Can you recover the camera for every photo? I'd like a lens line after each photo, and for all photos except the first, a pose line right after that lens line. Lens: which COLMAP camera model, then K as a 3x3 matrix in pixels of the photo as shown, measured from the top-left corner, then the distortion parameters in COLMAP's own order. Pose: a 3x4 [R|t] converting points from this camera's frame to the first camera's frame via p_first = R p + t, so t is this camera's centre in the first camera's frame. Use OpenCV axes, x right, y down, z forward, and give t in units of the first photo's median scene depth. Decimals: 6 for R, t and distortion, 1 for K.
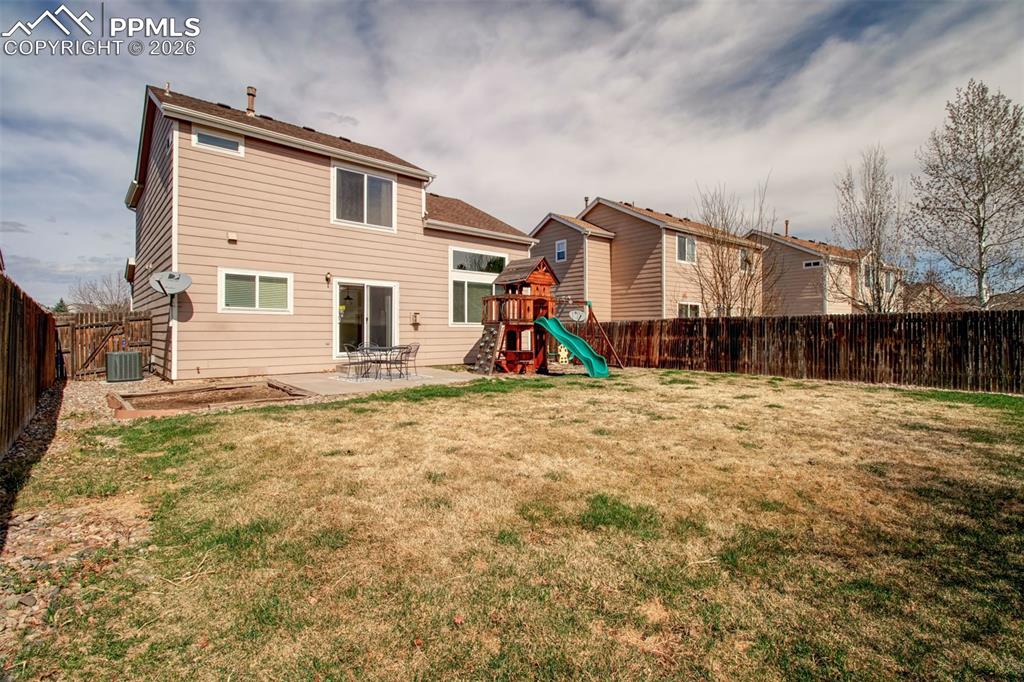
lens RADIAL K [[476.1, 0, 517.5], [0, 476.1, 335.5], [0, 0, 1]] dist [-0.002564, -0.000417]
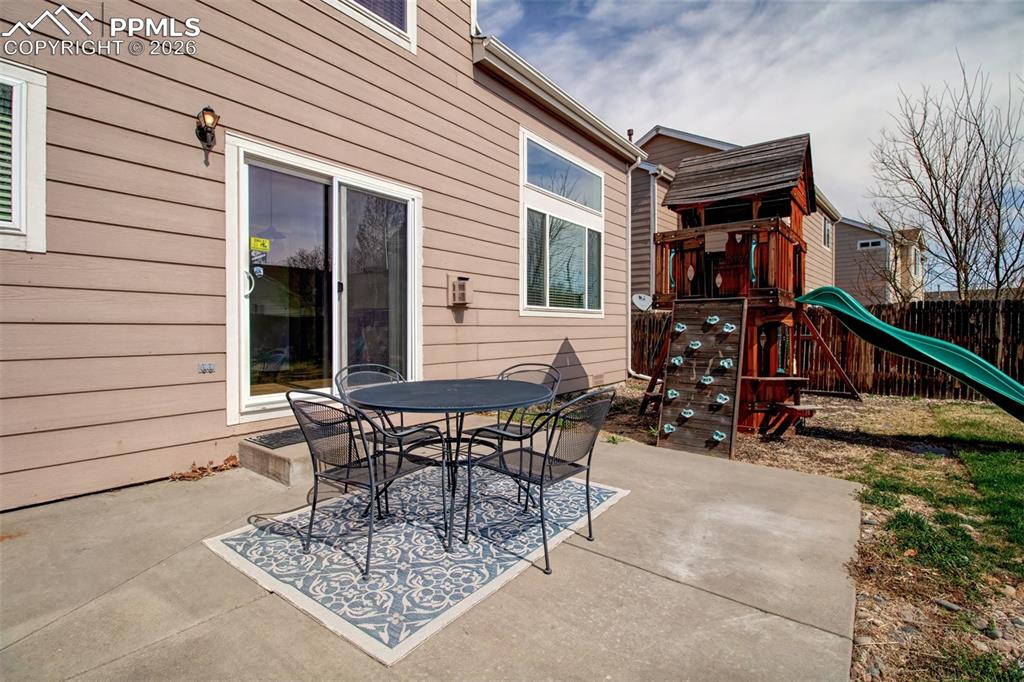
lens RADIAL K [[472.2, 0, 512.0], [0, 472.2, 341.0], [0, 0, 1]] dist [-0.000515, -0.000200]
pose [[0.986381, -0.002699, 0.164456, -0.242676], [-0.000897, 0.999762, 0.021785, -0.004375], [-0.164476, -0.021636, 0.986144, 0.630824]]
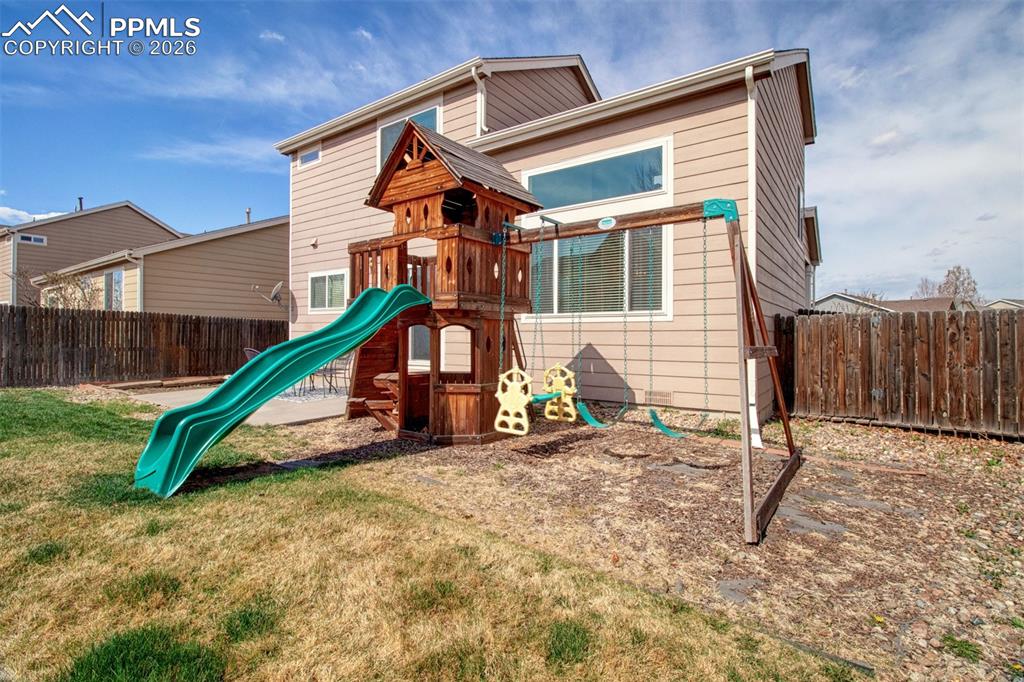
lens RADIAL K [[476.1, 0, 517.5], [0, 476.1, 335.5], [0, 0, 1]] dist [-0.002564, -0.000417]
pose [[0.199589, 0.000095, -0.979880, 0.406595], [-0.014634, 0.999889, -0.002884, -0.002604], [0.979770, 0.014915, 0.199568, 0.962147]]
